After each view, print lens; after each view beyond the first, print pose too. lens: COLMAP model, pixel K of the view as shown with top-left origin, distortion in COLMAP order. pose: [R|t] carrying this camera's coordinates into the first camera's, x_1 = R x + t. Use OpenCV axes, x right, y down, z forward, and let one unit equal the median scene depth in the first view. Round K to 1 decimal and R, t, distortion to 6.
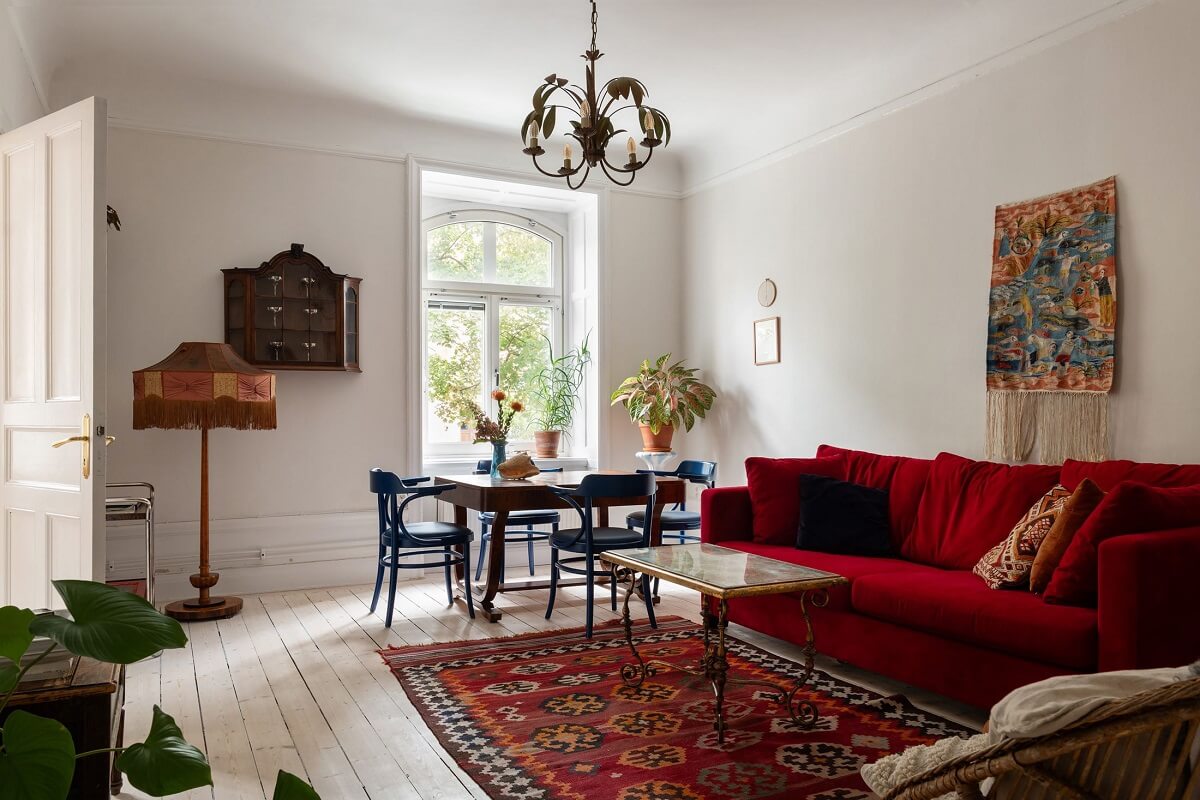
lens RADIAL K [[854.5, 0, 603.9], [0, 854.5, 407.3], [0, 0, 1]] dist [-0.015670, 0.012705]
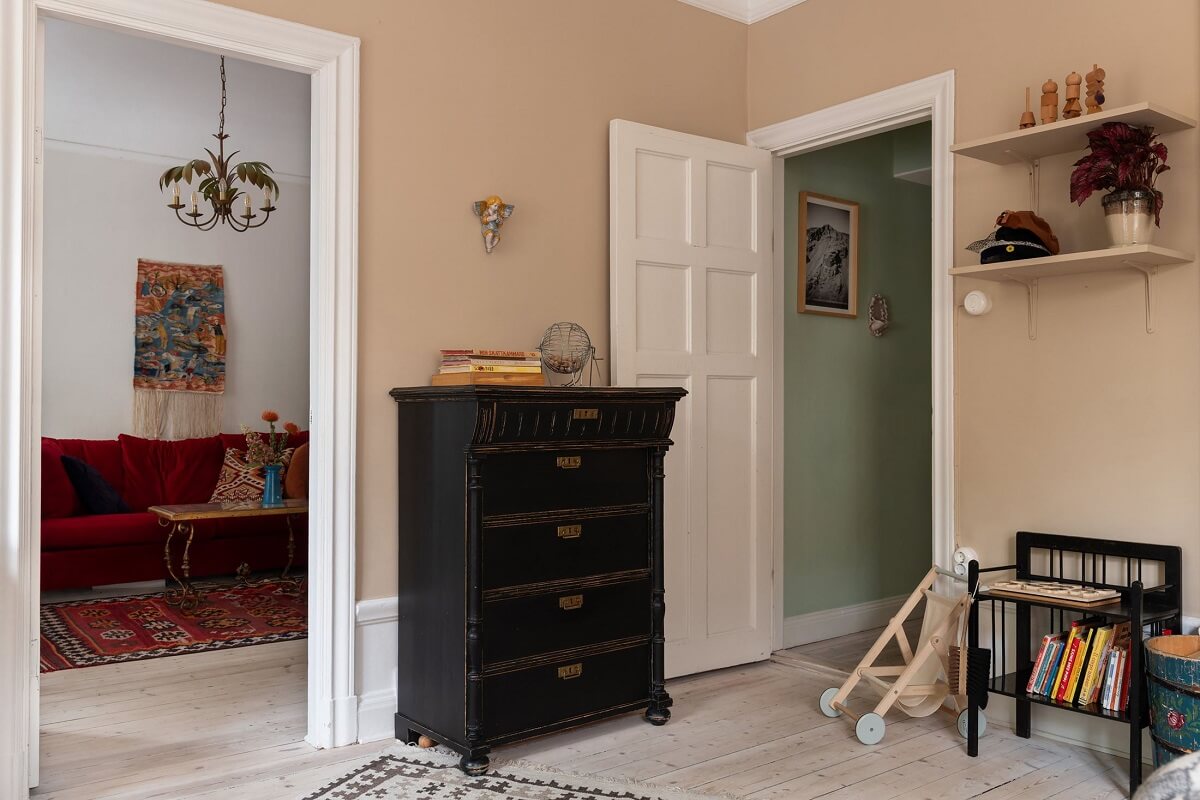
lens RADIAL K [[989.1, 0, 564.1], [0, 989.1, 393.1], [0, 0, 1]] dist [-0.012486, 0.019006]
pose [[-0.163302, 0.020159, 0.986370, -1.329217], [-0.012713, 0.999665, -0.022536, 0.016027], [-0.986494, -0.016220, -0.162991, 0.594737]]
